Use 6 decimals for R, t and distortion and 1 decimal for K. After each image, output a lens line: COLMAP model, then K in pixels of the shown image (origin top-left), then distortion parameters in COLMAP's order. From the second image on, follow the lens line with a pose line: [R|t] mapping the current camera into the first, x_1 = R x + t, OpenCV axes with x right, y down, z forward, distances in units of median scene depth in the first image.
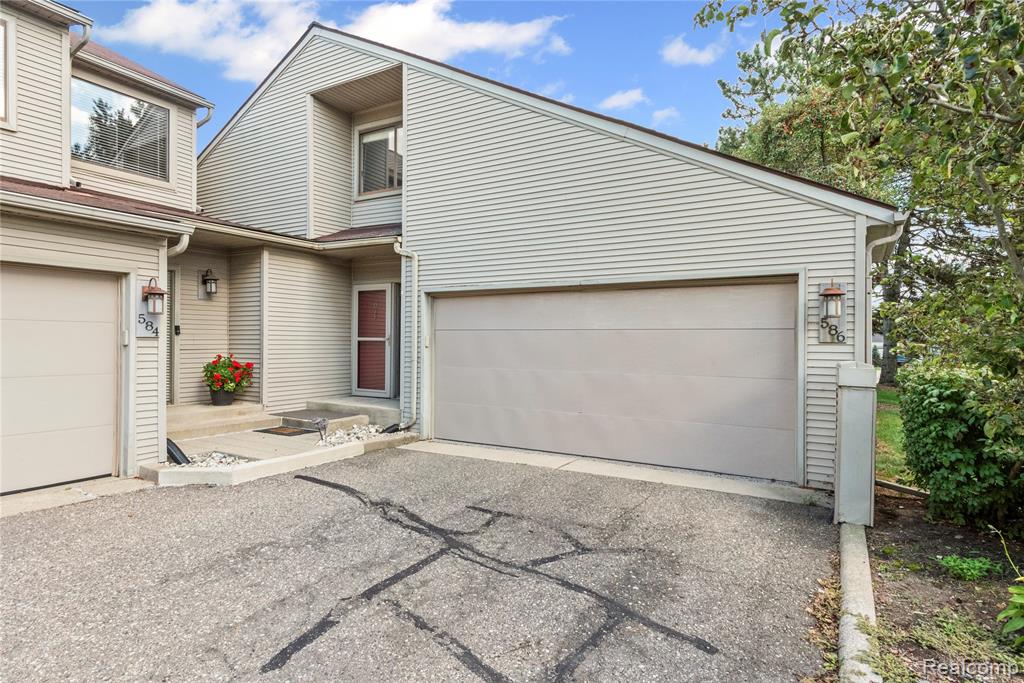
lens RADIAL K [[566.6, 0, 512.0], [0, 566.6, 341.5], [0, 0, 1]] dist [0.014597, -0.000028]
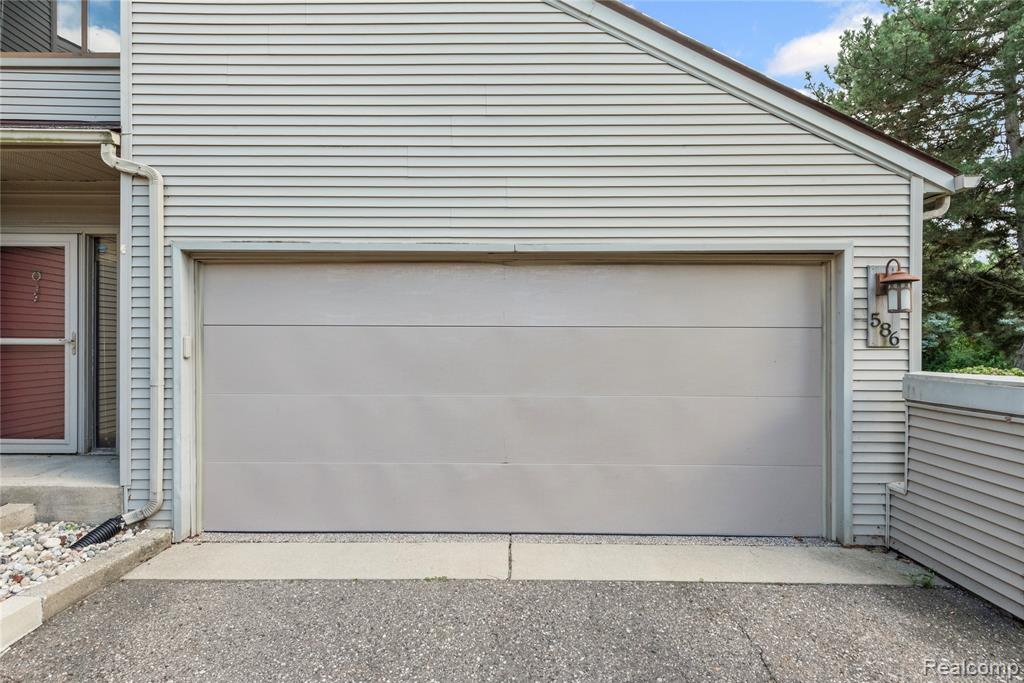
lens RADIAL K [[546.8, 0, 517.1], [0, 546.8, 343.0], [0, 0, 1]] dist [0.004601, 0.001274]
pose [[0.864013, -0.008662, 0.503395, -0.202801], [0.003126, 0.999925, 0.011842, -0.012578], [-0.503460, -0.008658, 0.863975, 0.607741]]
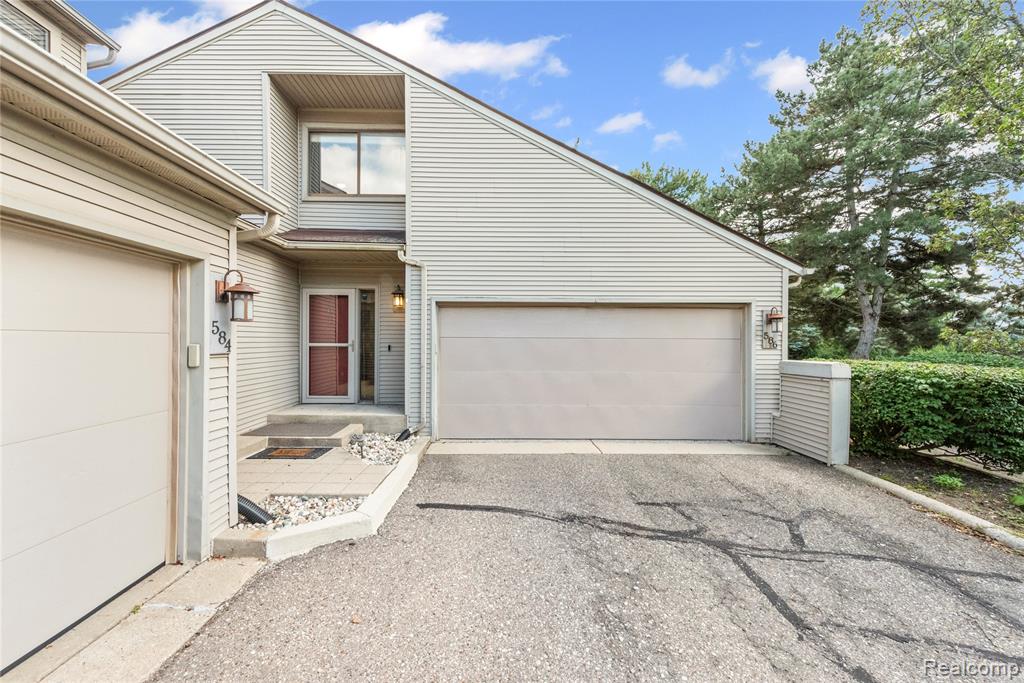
lens RADIAL K [[415.1, 0, 507.4], [0, 415.1, 342.0], [0, 0, 1]] dist [0.004778, -0.000579]
pose [[0.852645, -0.006822, 0.522446, -0.628975], [0.001542, 0.999943, 0.010541, -0.027764], [-0.522488, -0.008182, 0.852607, 0.394312]]
